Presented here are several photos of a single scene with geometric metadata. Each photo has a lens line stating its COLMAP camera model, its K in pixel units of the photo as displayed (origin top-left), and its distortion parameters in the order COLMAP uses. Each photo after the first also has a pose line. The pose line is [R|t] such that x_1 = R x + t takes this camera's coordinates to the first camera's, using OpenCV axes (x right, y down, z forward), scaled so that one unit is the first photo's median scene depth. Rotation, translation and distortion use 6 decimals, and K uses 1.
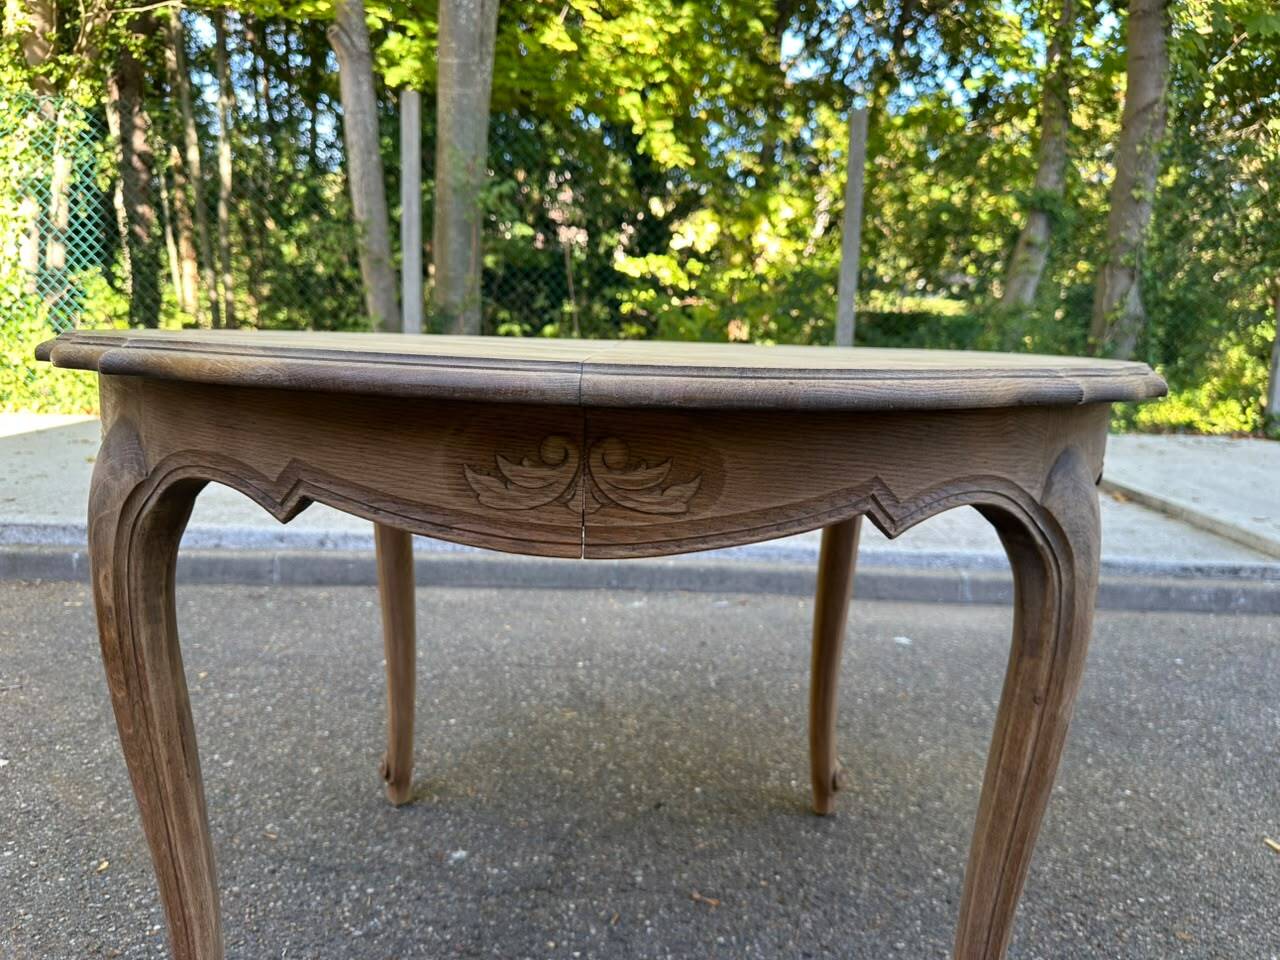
lens RADIAL K [[886.0, 0, 640.0], [0, 886.0, 480.0], [0, 0, 1]] dist [0.004532, -0.009901]
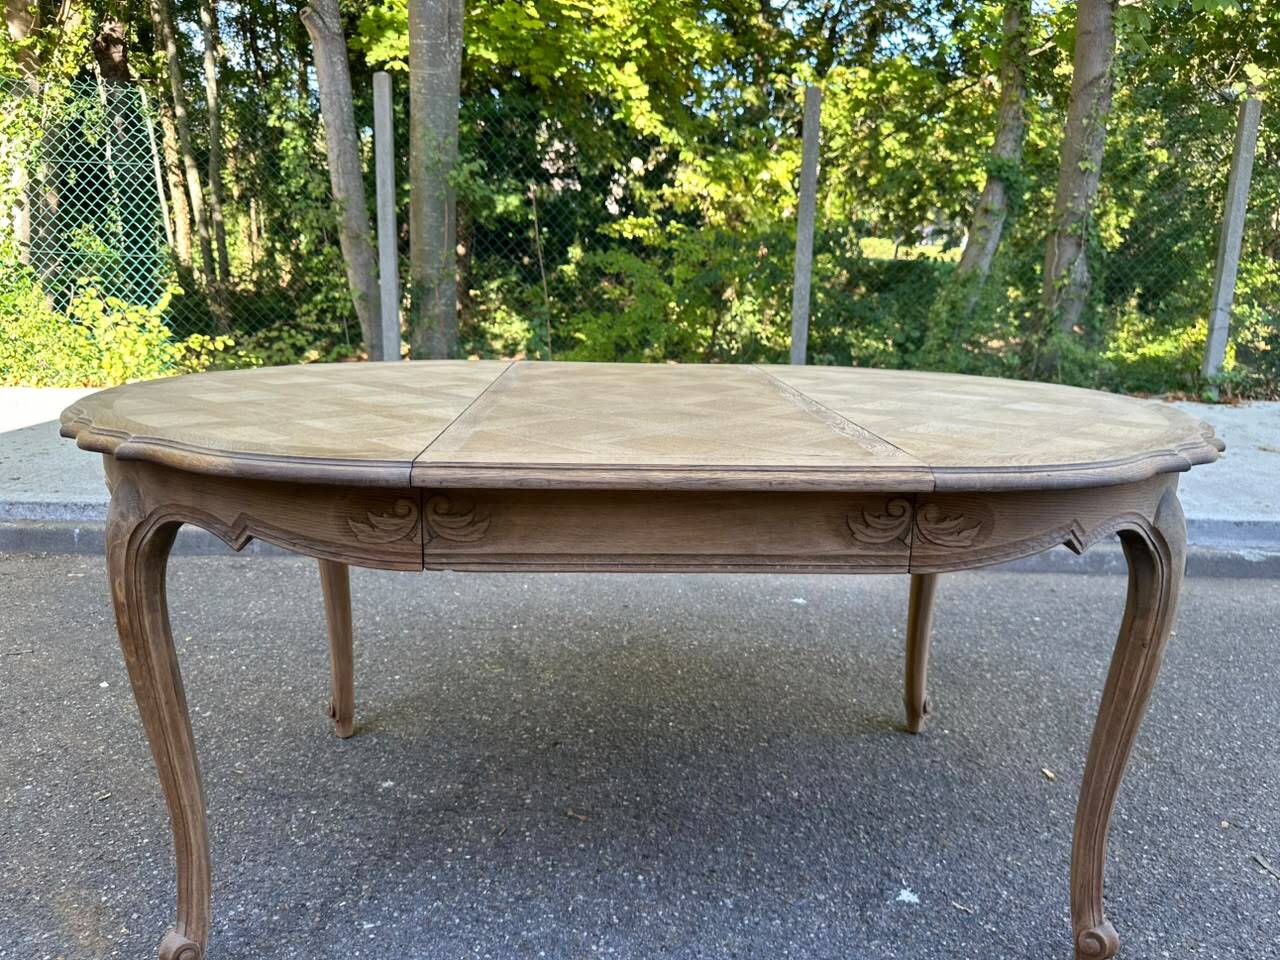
lens RADIAL K [[883.2, 0, 642.6], [0, 883.2, 475.0], [0, 0, 1]] dist [0.029180, -0.030372]
pose [[0.999960, -0.008481, -0.003005, 0.139604], [0.008632, 0.998476, 0.054508, -0.069075], [0.002539, -0.054532, 0.998509, -0.197424]]
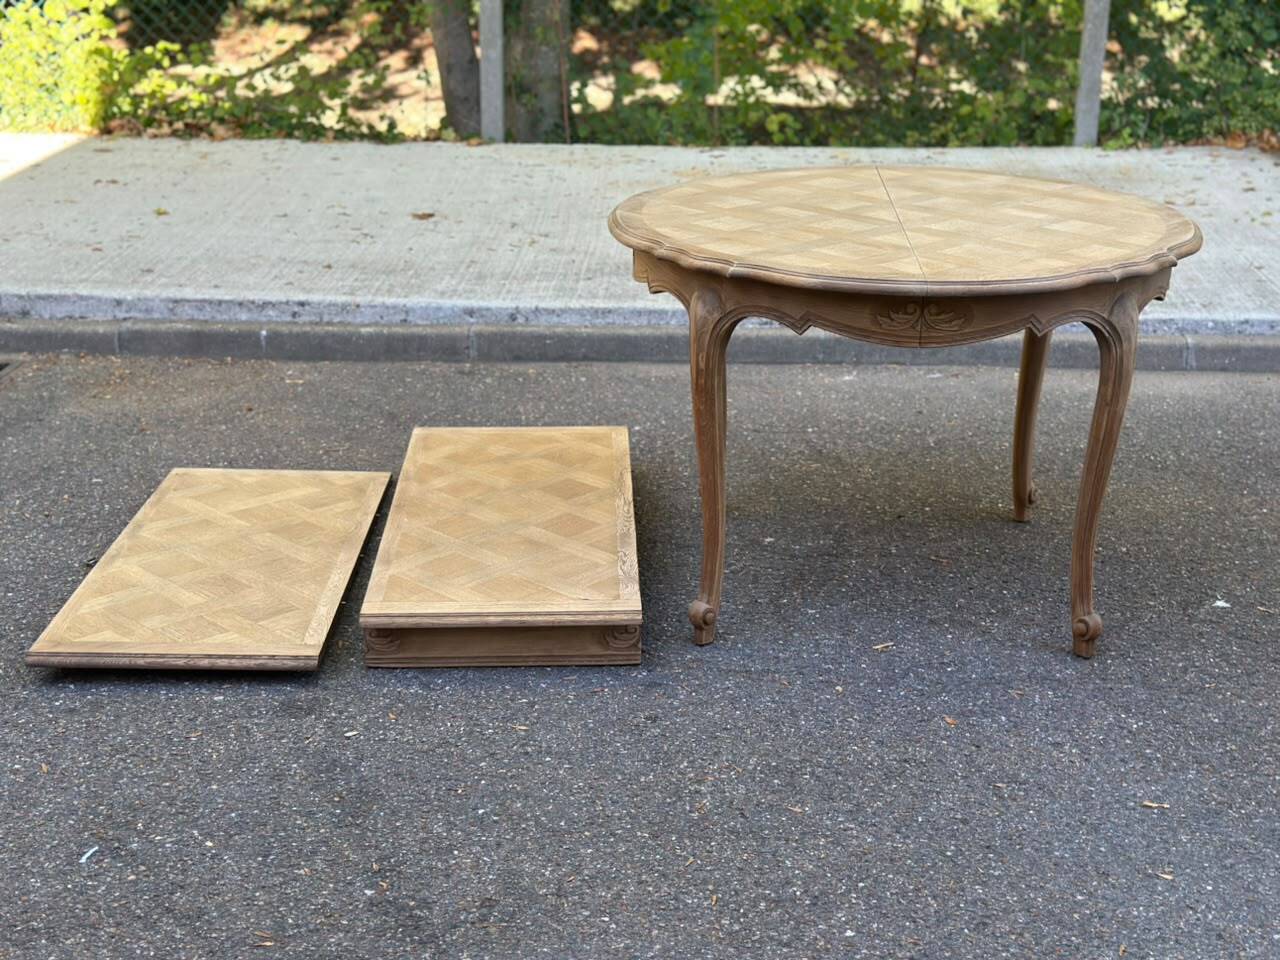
lens RADIAL K [[1727.8, 0, 640.6], [0, 1727.8, 511.8], [0, 0, 1]] dist [0.151652, 0.018503]
pose [[0.998865, -0.005478, -0.047321, -0.236551], [0.015009, 0.978961, 0.203496, -0.182079], [0.045211, -0.203975, 0.977932, -1.539879]]
